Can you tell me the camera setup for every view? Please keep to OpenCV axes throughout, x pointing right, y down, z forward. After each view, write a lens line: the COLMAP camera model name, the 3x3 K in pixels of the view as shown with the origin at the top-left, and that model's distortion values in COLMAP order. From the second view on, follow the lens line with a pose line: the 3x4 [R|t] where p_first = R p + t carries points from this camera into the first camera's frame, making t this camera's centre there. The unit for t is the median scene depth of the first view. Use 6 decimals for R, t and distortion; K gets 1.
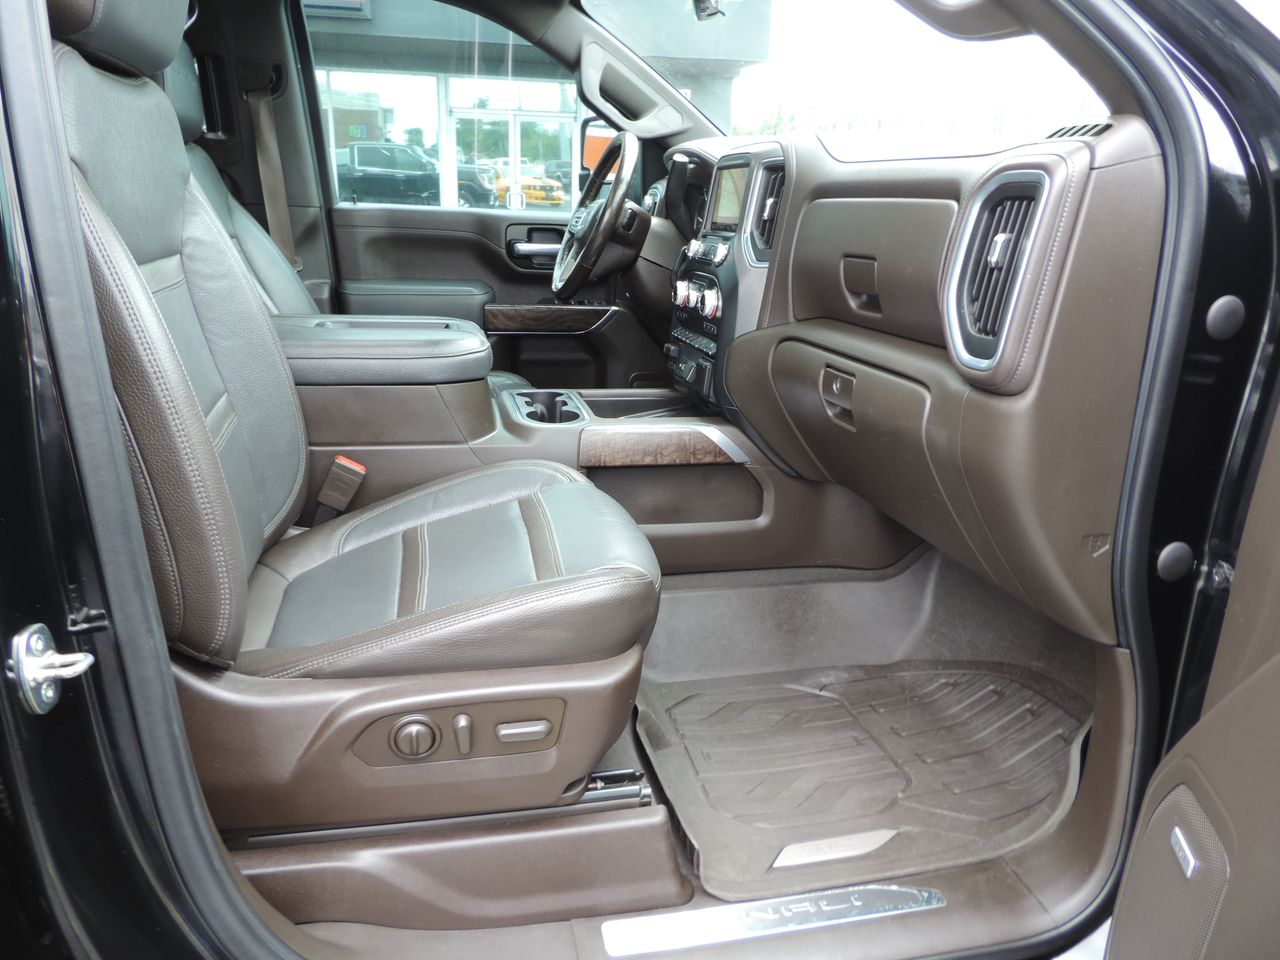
lens RADIAL K [[908.3, 0, 646.4], [0, 908.3, 479.9], [0, 0, 1]] dist [-0.030553, 0.013231]
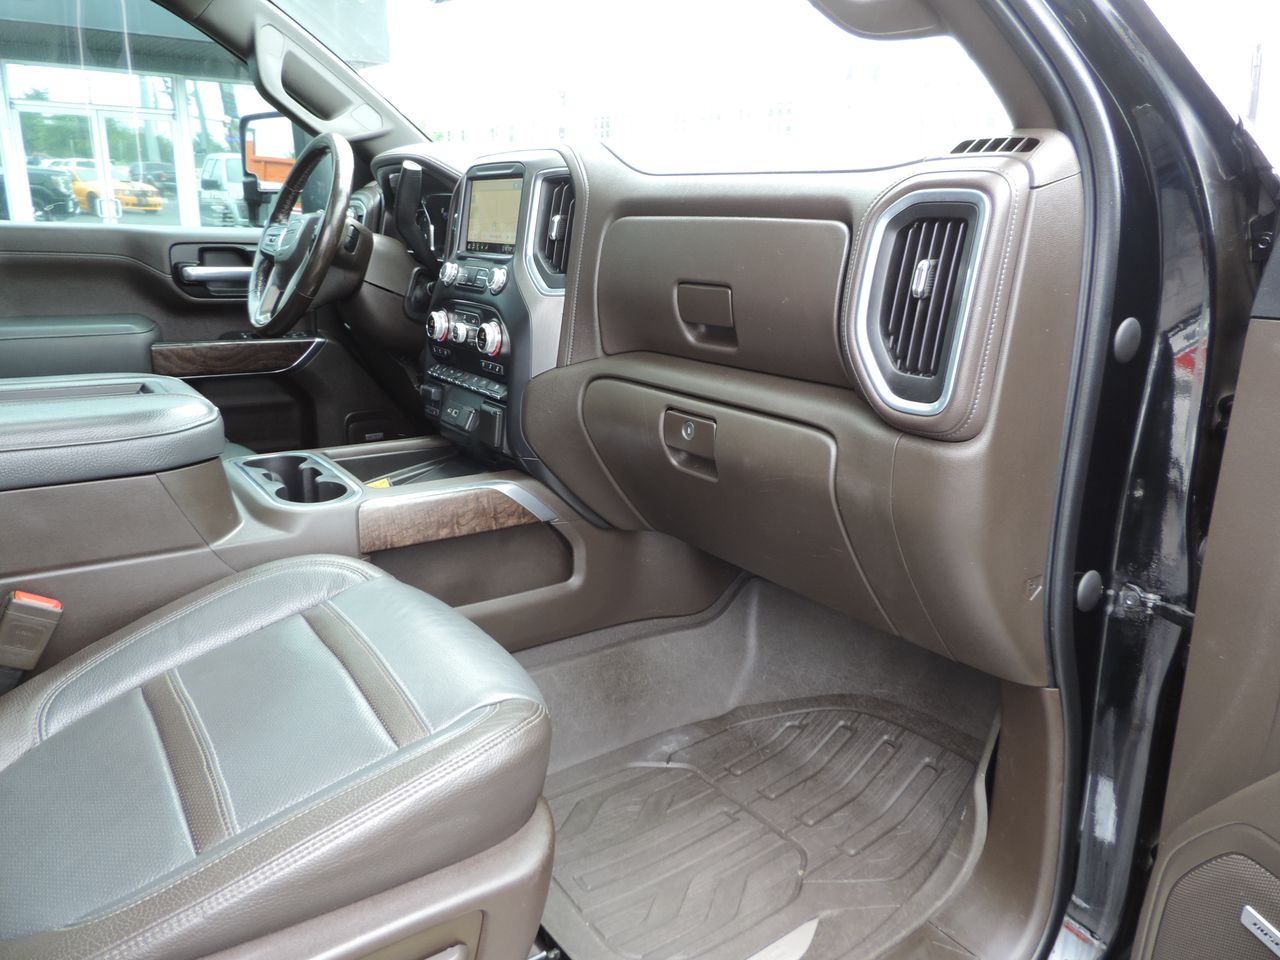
lens RADIAL K [[908.3, 0, 645.9], [0, 908.3, 475.5], [0, 0, 1]] dist [-0.030553, 0.013231]
pose [[0.923485, -0.110032, 0.367516, -0.130231], [0.113399, 0.993471, 0.012492, -0.065381], [-0.366491, 0.030140, 0.929933, 0.174554]]
